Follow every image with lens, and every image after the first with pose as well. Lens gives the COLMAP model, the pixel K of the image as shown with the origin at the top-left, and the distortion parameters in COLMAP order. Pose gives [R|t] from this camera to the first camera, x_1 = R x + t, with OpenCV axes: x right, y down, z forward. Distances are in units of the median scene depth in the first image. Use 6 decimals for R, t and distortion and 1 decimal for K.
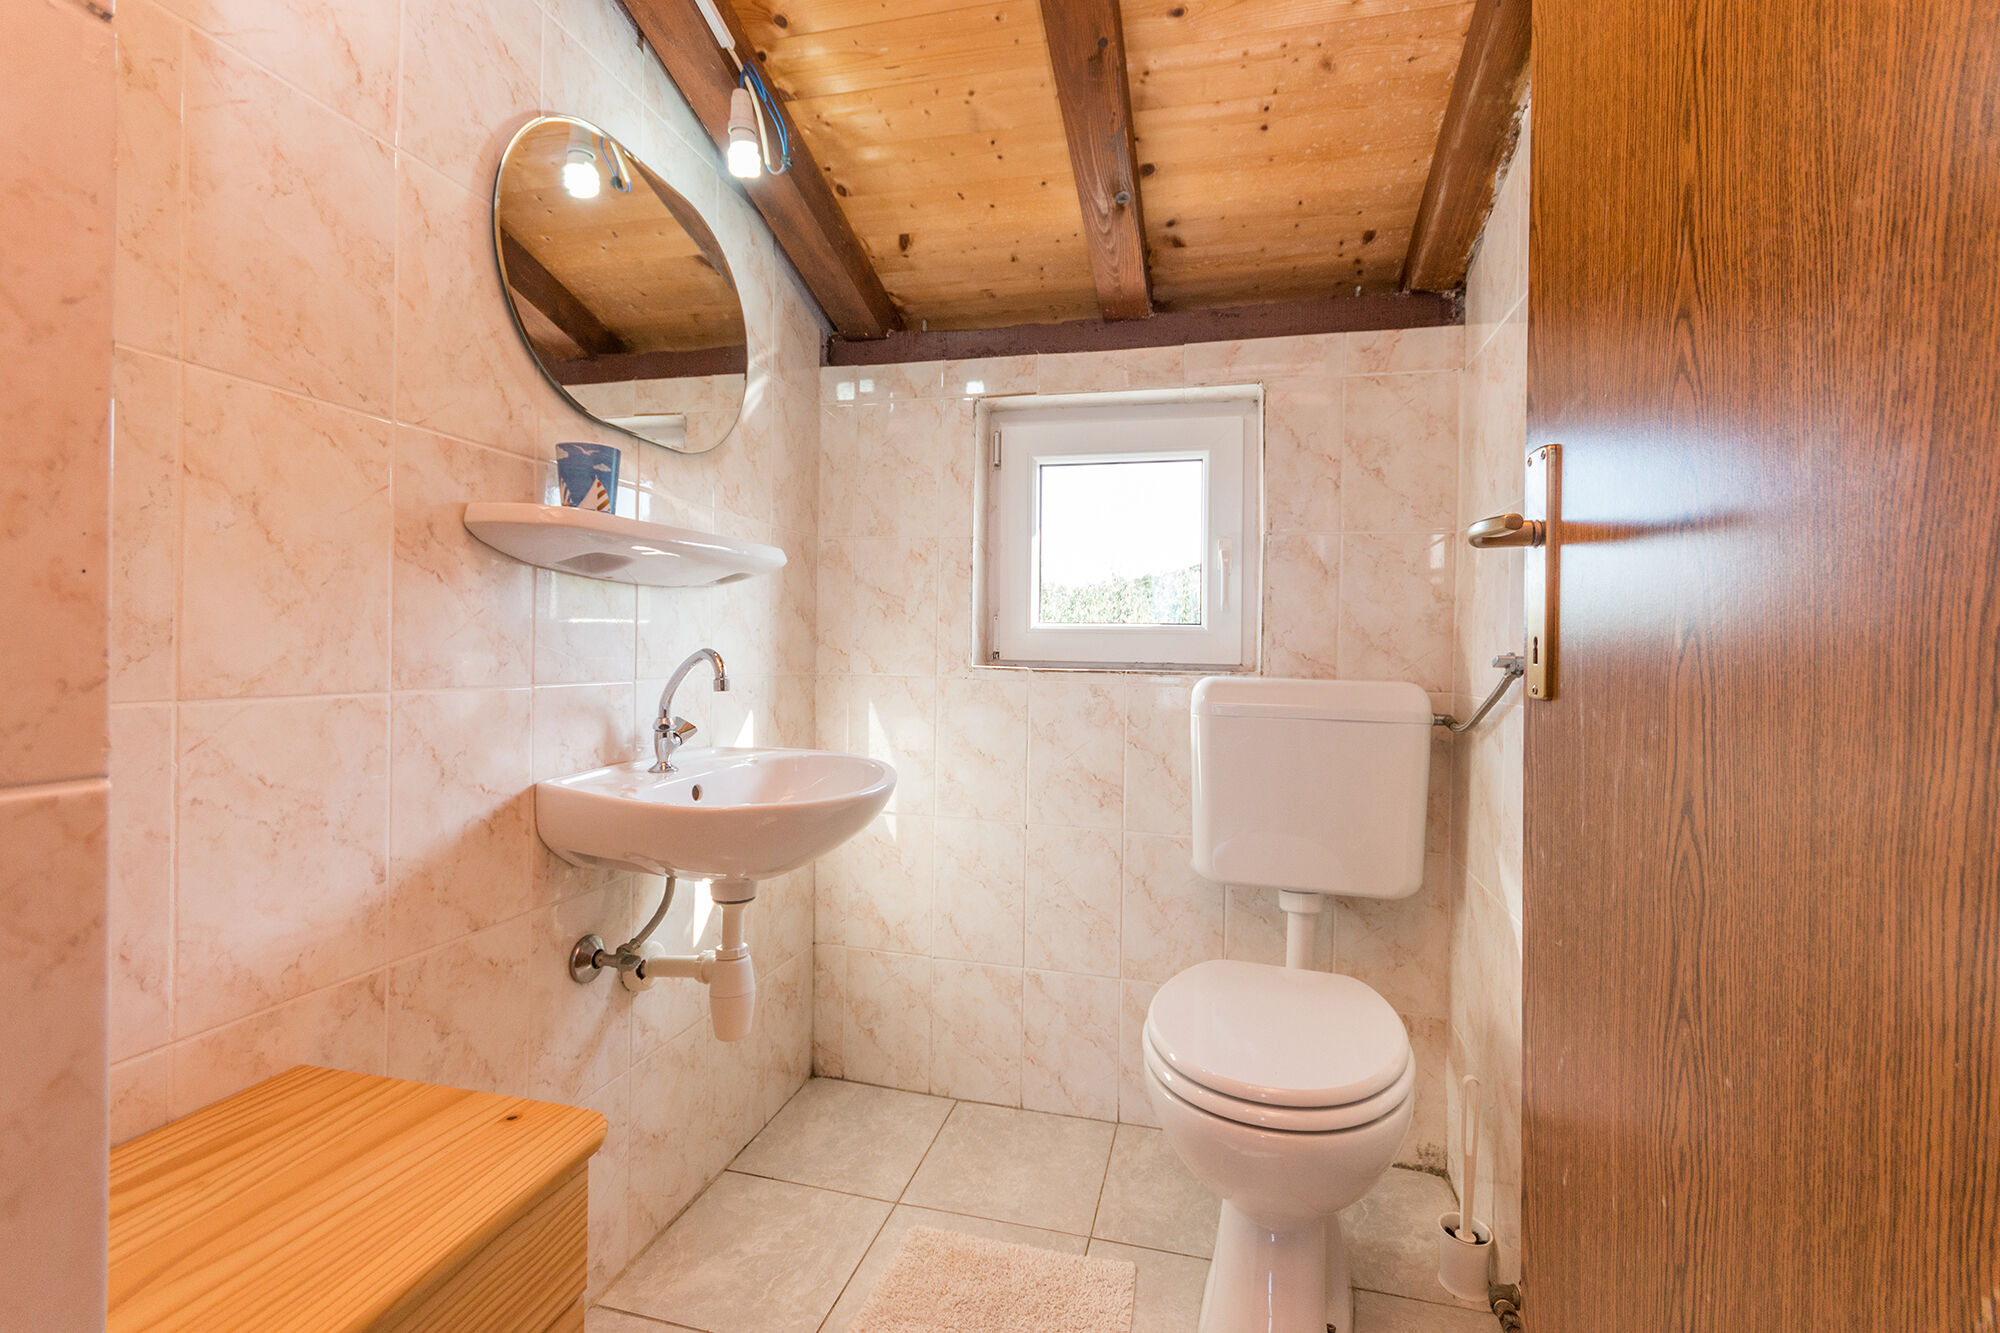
lens RADIAL K [[874.6, 0, 1001.9], [0, 874.6, 632.3], [0, 0, 1]] dist [0.002909, 0.000283]
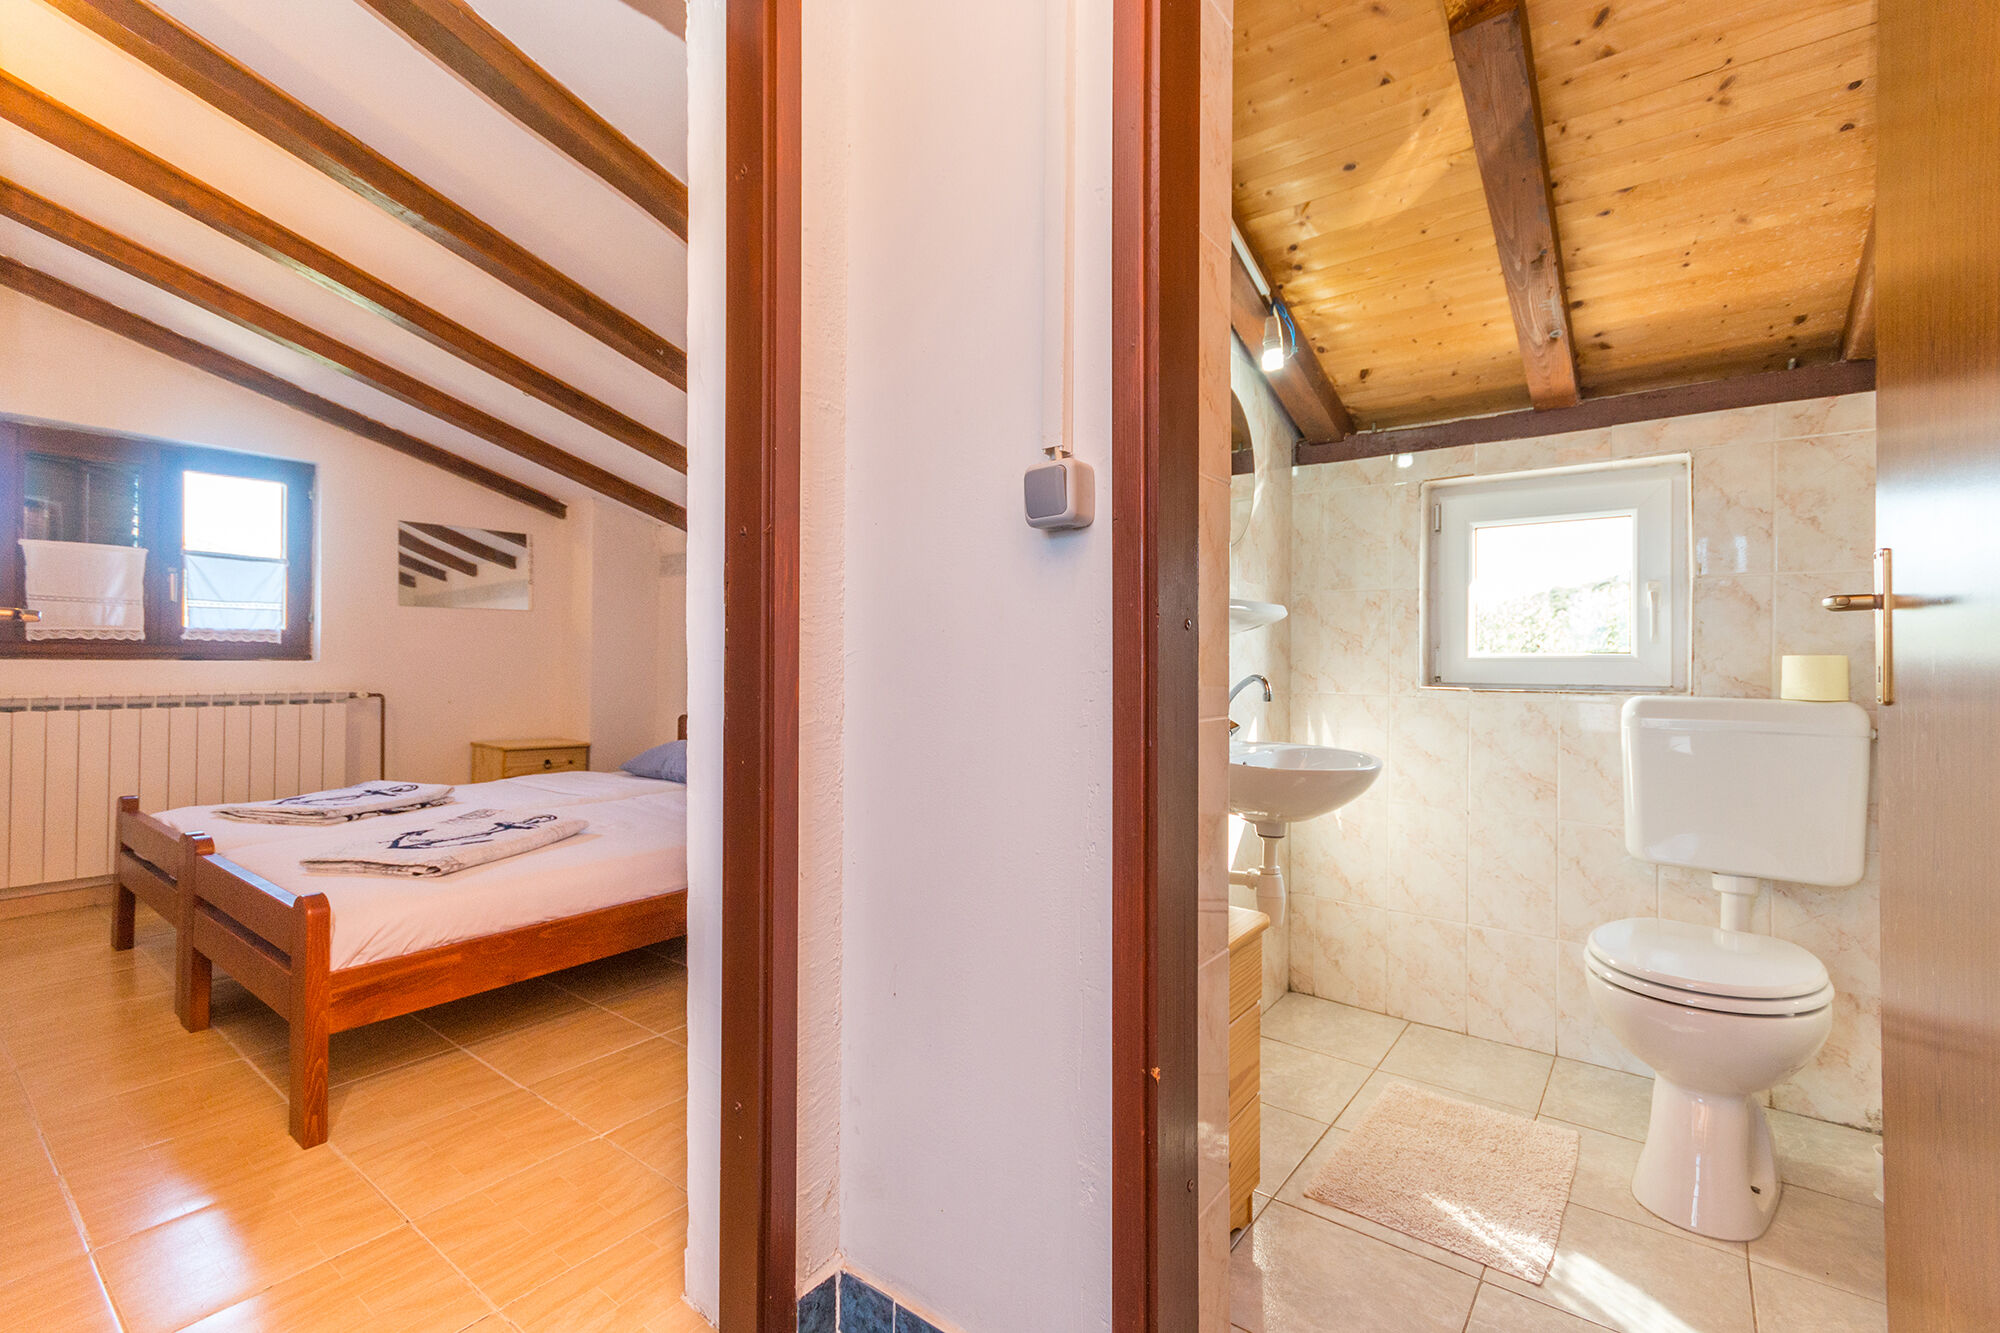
lens RADIAL K [[881.0, 0, 1003.8], [0, 881.0, 657.7], [0, 0, 1]] dist [0.013624, -0.004668]
pose [[0.923121, -0.011047, -0.384350, -0.105698], [0.011573, 0.999933, -0.000945, -0.011878], [0.384335, -0.003576, 0.923187, -0.481526]]
